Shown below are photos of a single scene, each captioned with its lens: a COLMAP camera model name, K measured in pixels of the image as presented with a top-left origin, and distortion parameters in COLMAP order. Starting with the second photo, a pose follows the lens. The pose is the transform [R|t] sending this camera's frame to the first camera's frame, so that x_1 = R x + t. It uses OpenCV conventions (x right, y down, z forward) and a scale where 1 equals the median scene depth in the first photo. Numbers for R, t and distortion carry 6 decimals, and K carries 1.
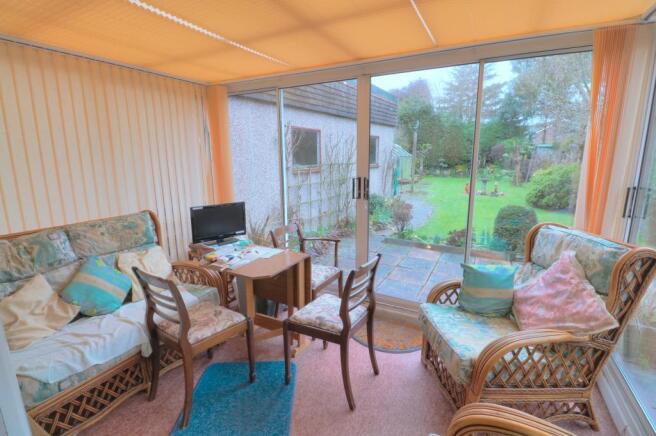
lens RADIAL K [[314.1, 0, 328.0], [0, 314.1, 218.0], [0, 0, 1]] dist [-0.002822, -0.000611]
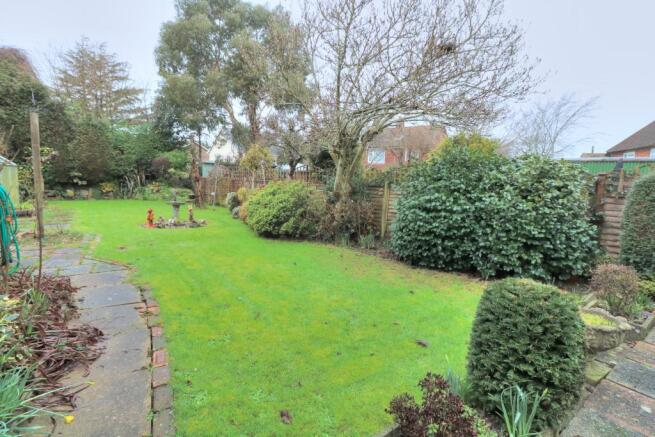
lens RADIAL K [[313.6, 0, 327.5], [0, 313.6, 218.5], [0, 0, 1]] dist [-0.002822, -0.000611]
pose [[0.492214, -0.090447, 0.865763, 0.046667], [0.139790, 0.989892, 0.023940, -0.036203], [-0.859177, 0.109241, 0.499882, 0.237038]]
